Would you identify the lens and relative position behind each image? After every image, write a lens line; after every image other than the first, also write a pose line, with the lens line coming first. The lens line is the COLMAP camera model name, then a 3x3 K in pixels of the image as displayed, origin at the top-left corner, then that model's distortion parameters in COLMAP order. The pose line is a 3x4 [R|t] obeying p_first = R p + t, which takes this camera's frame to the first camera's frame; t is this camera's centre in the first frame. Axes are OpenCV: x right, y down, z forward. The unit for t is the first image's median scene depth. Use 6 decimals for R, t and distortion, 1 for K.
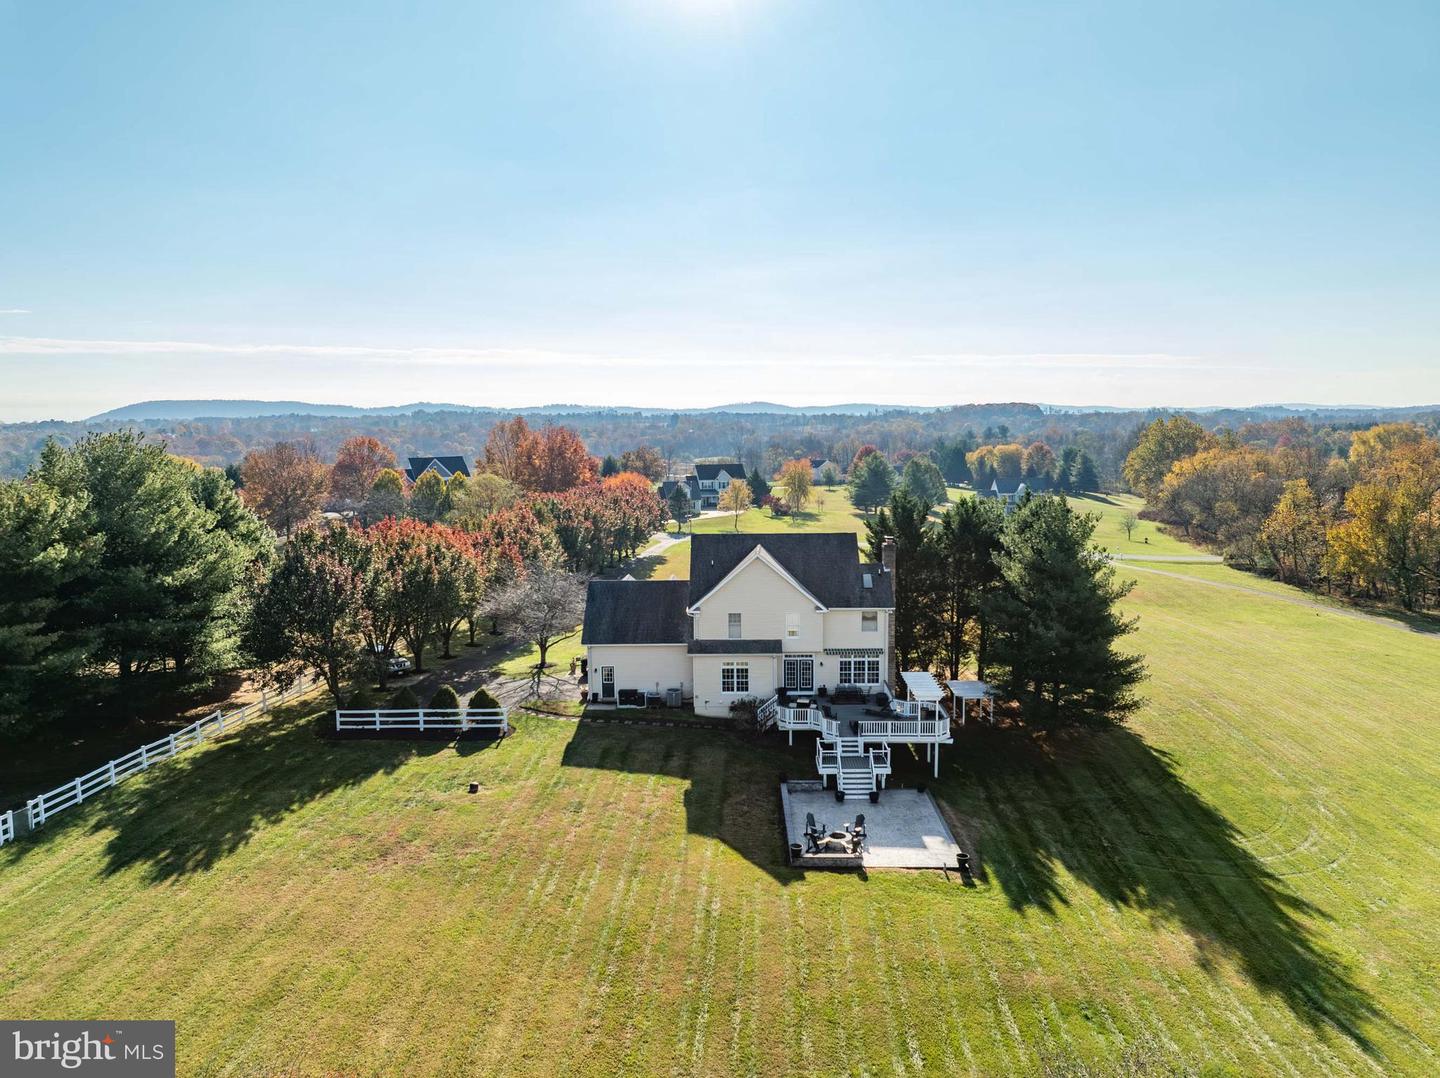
lens RADIAL K [[1029.4, 0, 720.0], [0, 1029.4, 539.0], [0, 0, 1]] dist [-0.037059, -0.002390]
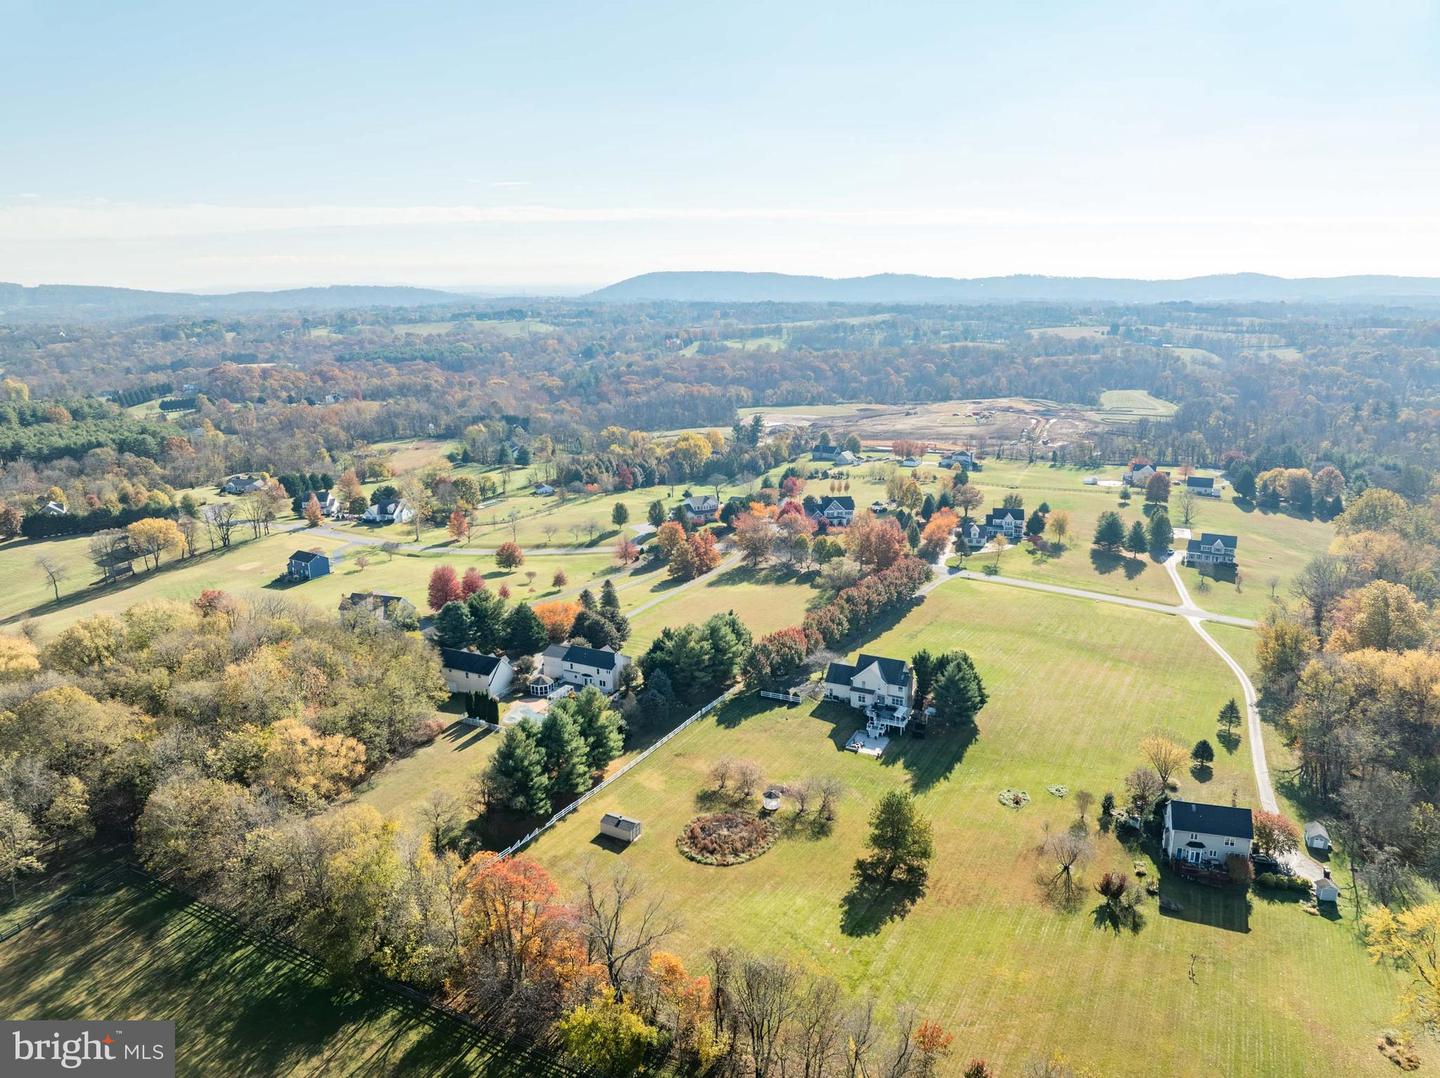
lens RADIAL K [[1011.0, 0, 718.3], [0, 1011.0, 541.9], [0, 0, 1]] dist [-0.032614, -0.012905]
pose [[0.903452, 0.109845, -0.414377, 0.997858], [-0.051219, 0.987349, 0.150060, -0.945855], [0.425619, -0.114348, 0.897649, -2.431870]]
